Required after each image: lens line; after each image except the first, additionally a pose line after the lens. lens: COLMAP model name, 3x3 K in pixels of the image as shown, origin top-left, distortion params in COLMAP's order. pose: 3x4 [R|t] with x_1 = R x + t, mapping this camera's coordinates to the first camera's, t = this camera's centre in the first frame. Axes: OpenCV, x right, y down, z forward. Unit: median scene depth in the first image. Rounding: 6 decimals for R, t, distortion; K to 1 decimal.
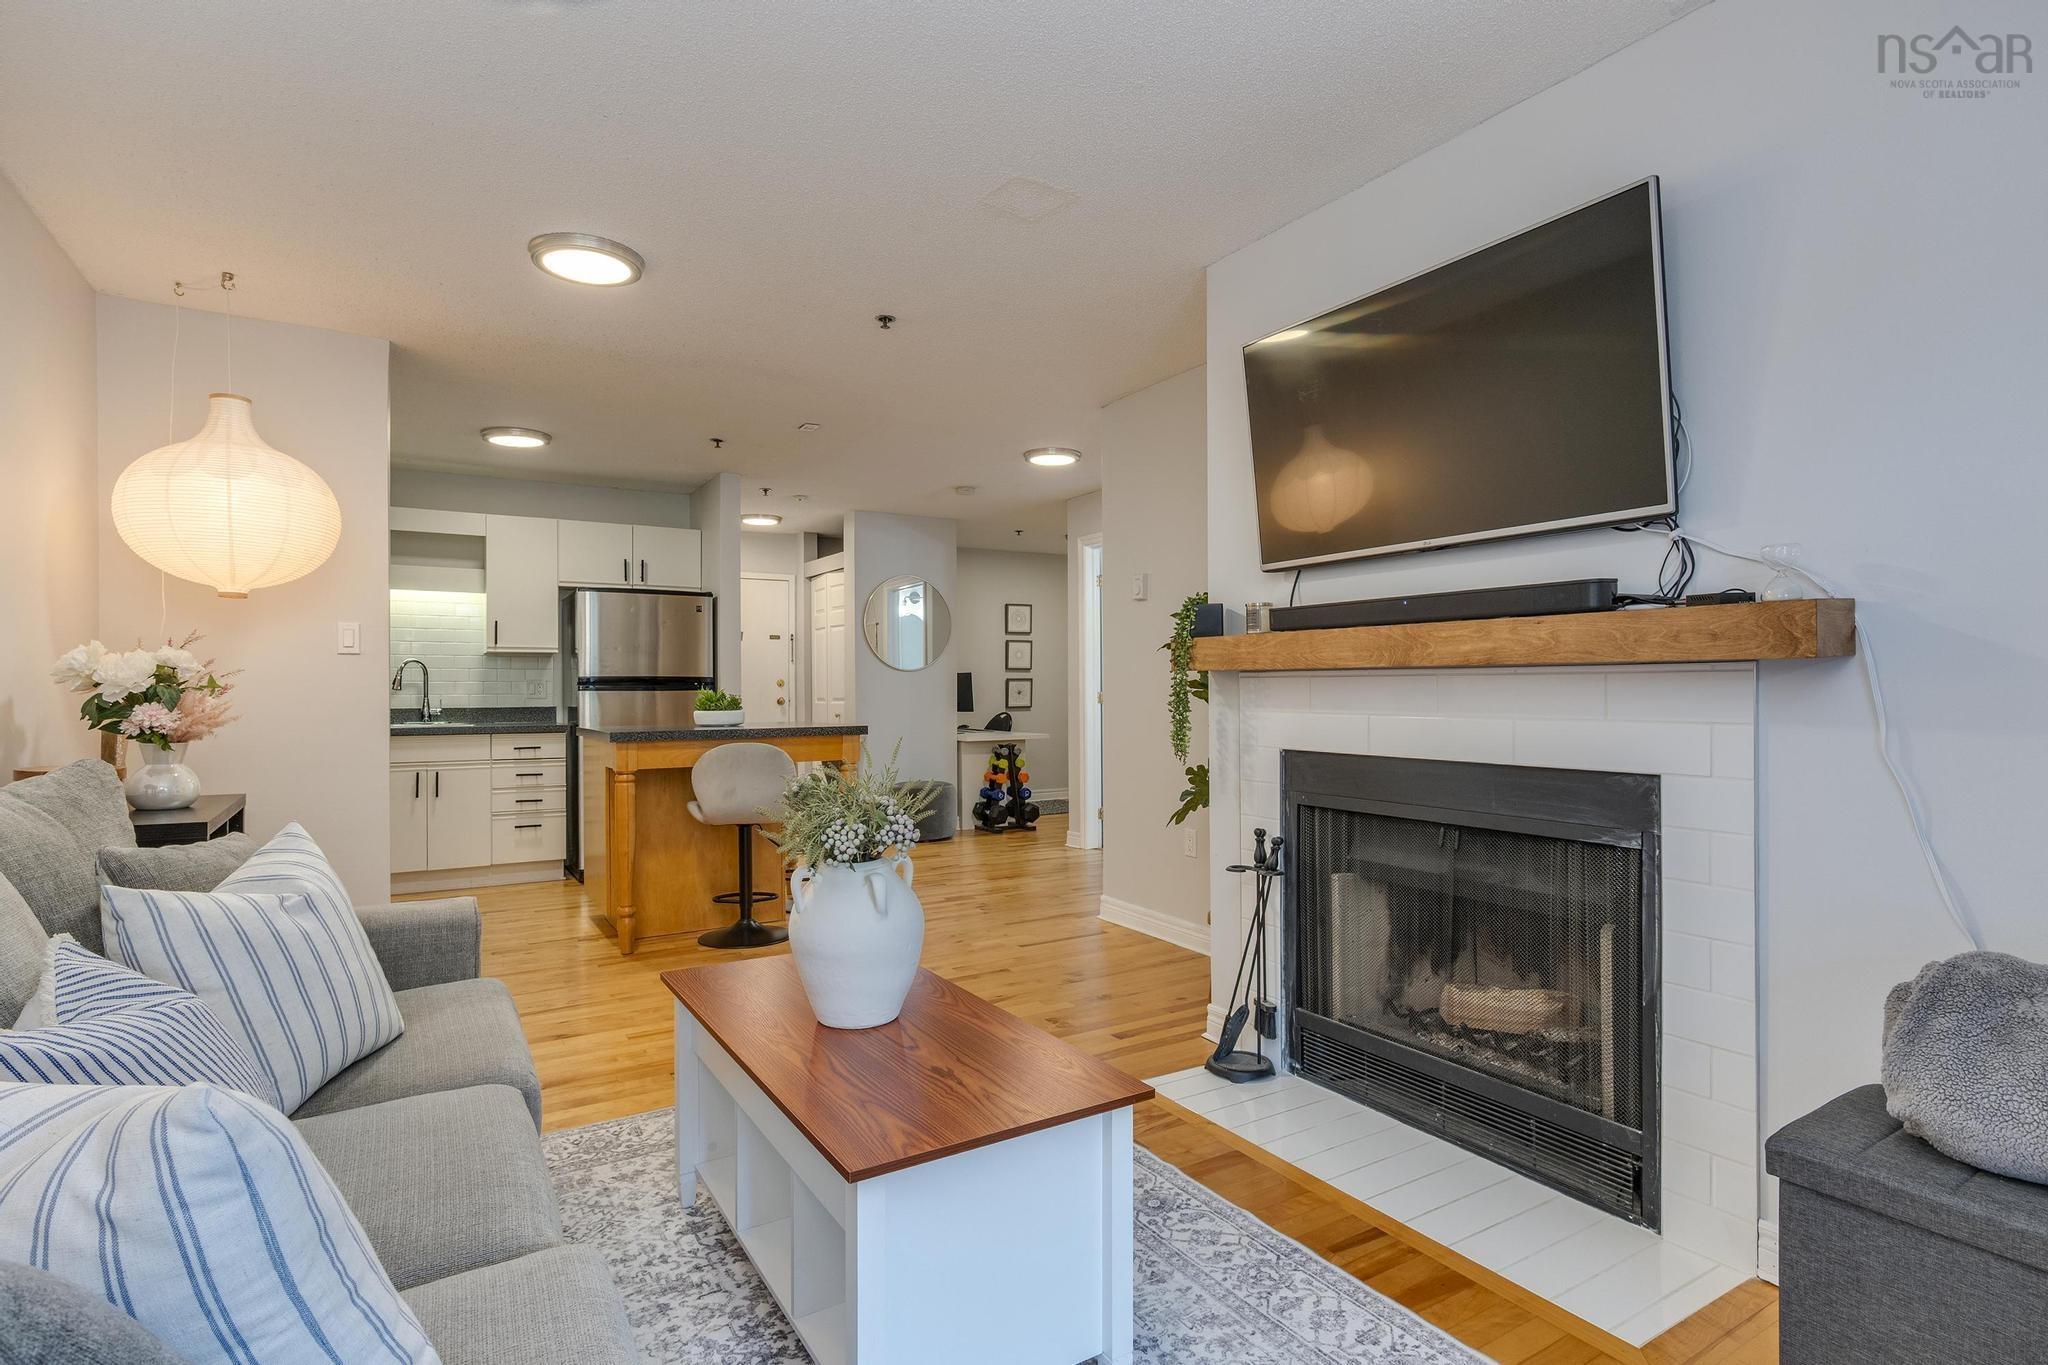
lens RADIAL K [[1013.1, 0, 1031.7], [0, 1013.1, 687.4], [0, 0, 1]] dist [-0.005582, 0.005150]
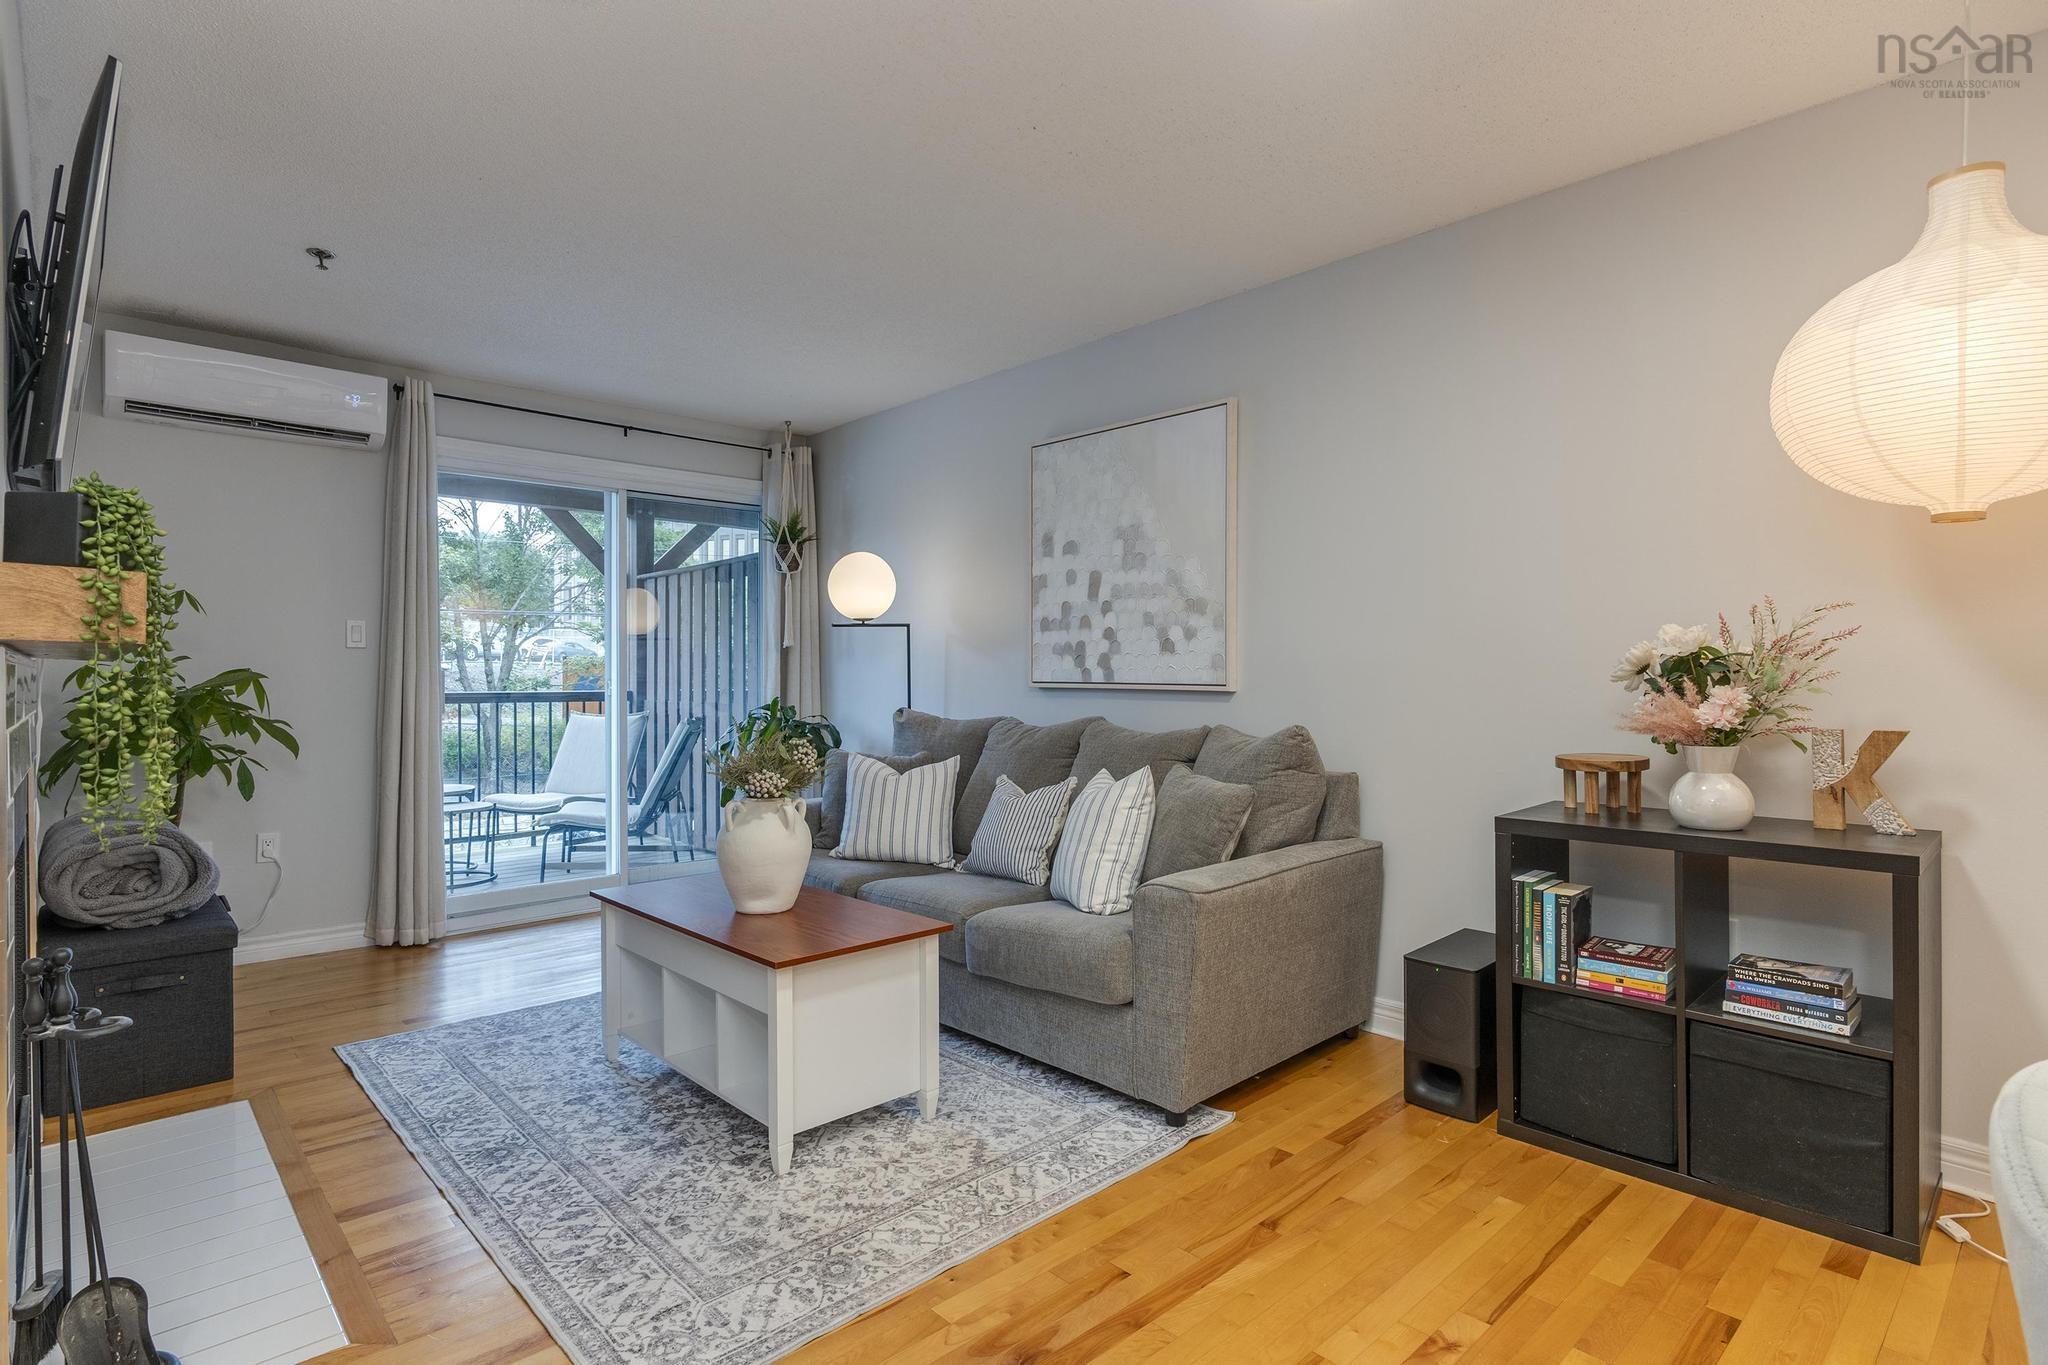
lens RADIAL K [[1013.1, 0, 1014.1], [0, 1013.1, 689.0], [0, 0, 1]] dist [-0.005582, 0.005150]
pose [[-0.981917, 0.003843, -0.189274, -0.196275], [0.001684, 0.999932, 0.011565, -0.001226], [0.189305, 0.011037, -0.981856, 1.956986]]
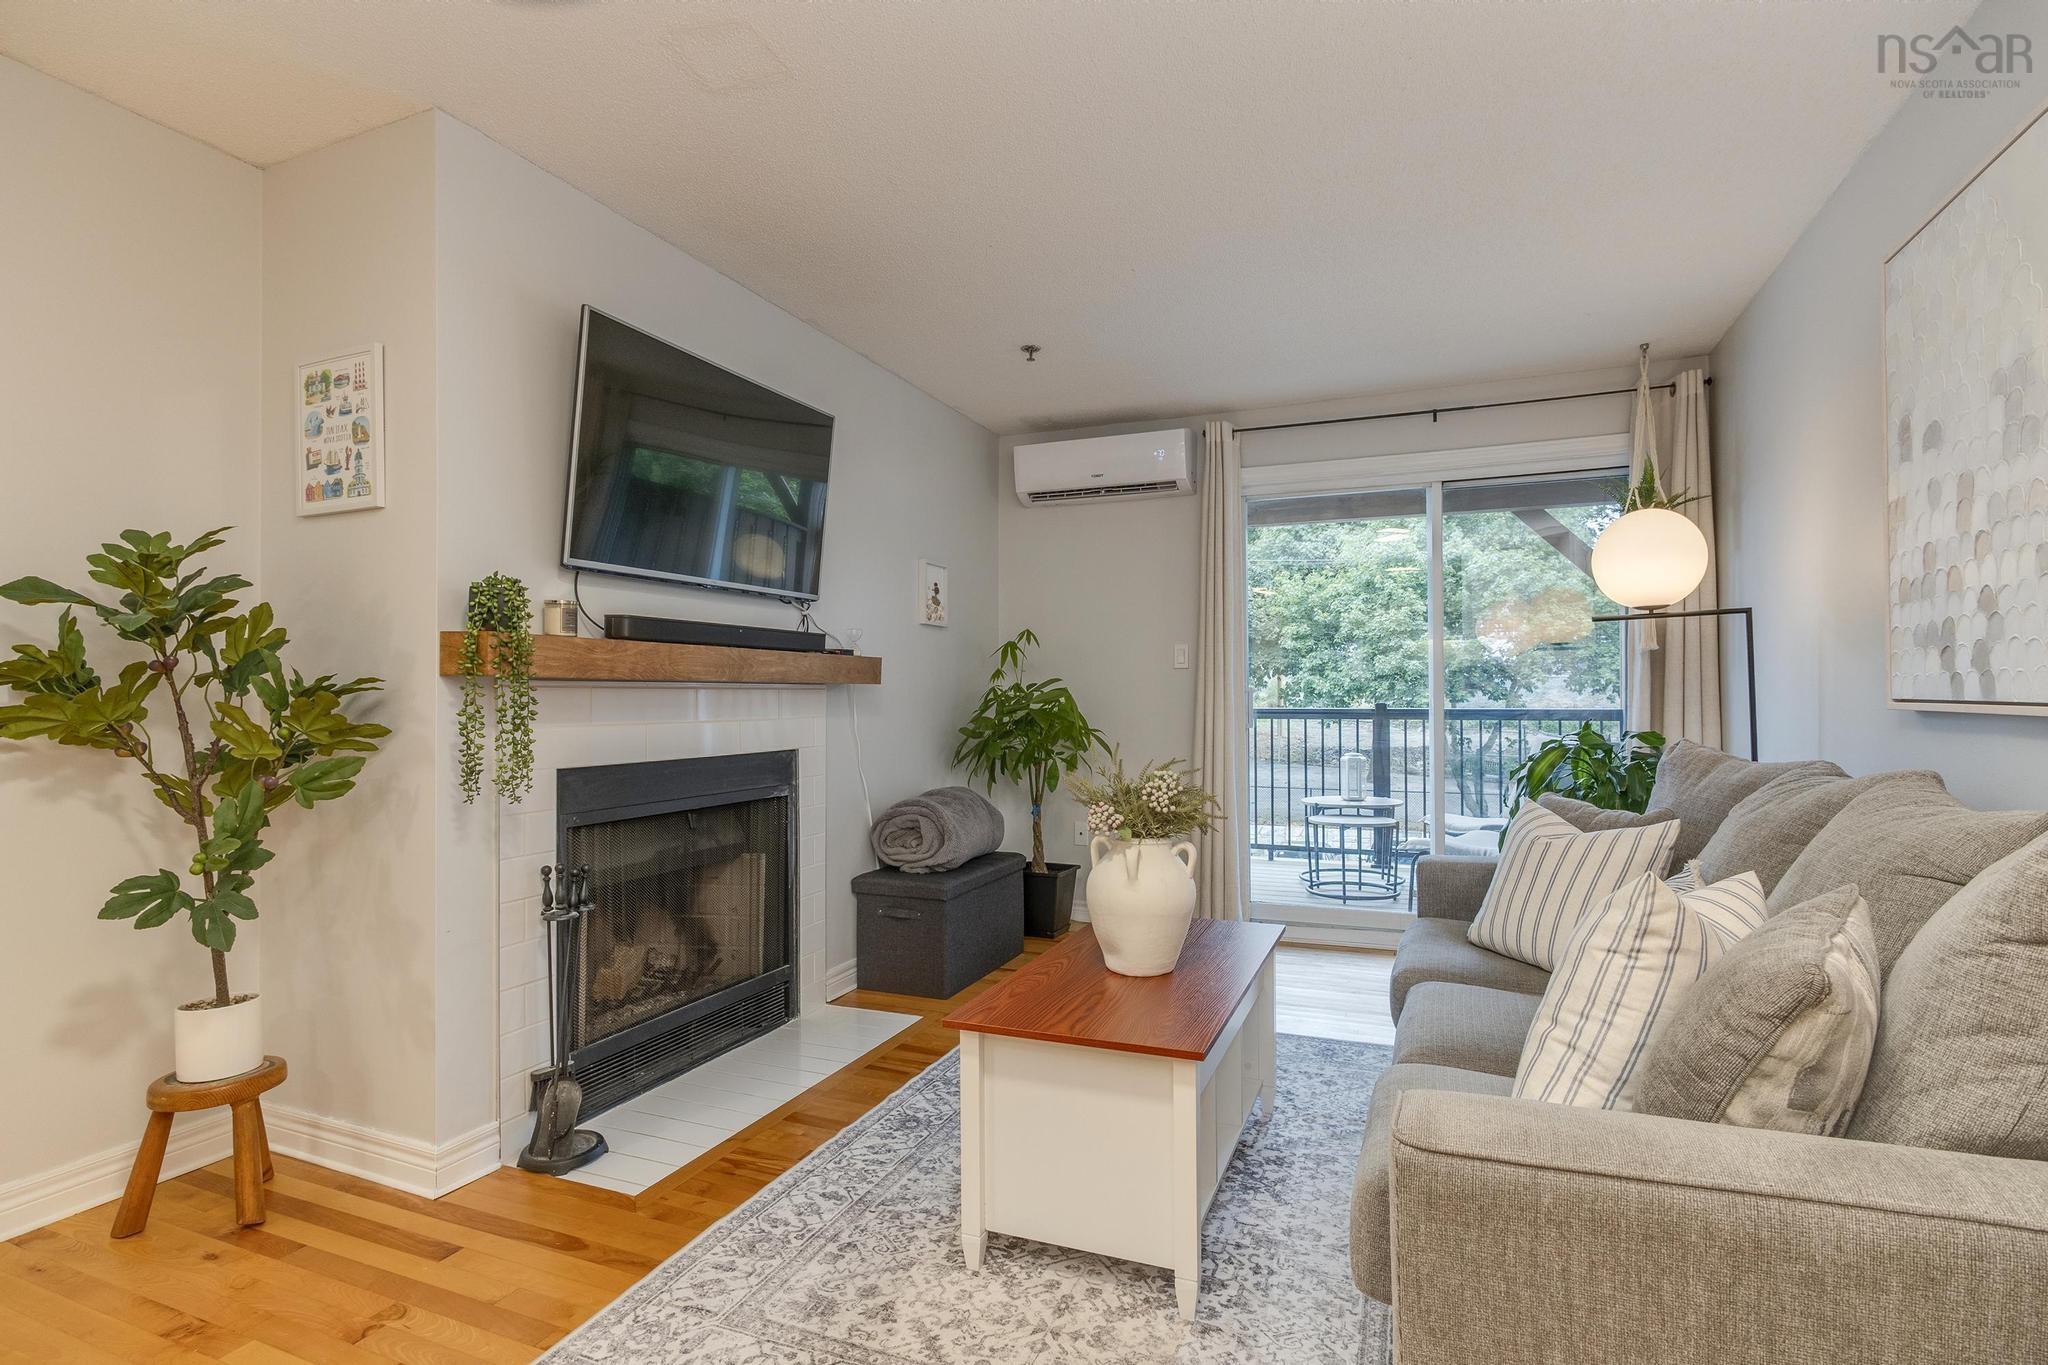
lens RADIAL K [[1013.1, 0, 1018.4], [0, 1013.1, 687.3], [0, 0, 1]] dist [-0.005582, 0.005150]
pose [[-0.577147, 0.011466, 0.816560, -0.851776], [0.004329, 0.999930, -0.010981, 0.001898], [-0.816629, -0.002803, -0.577156, 1.437109]]
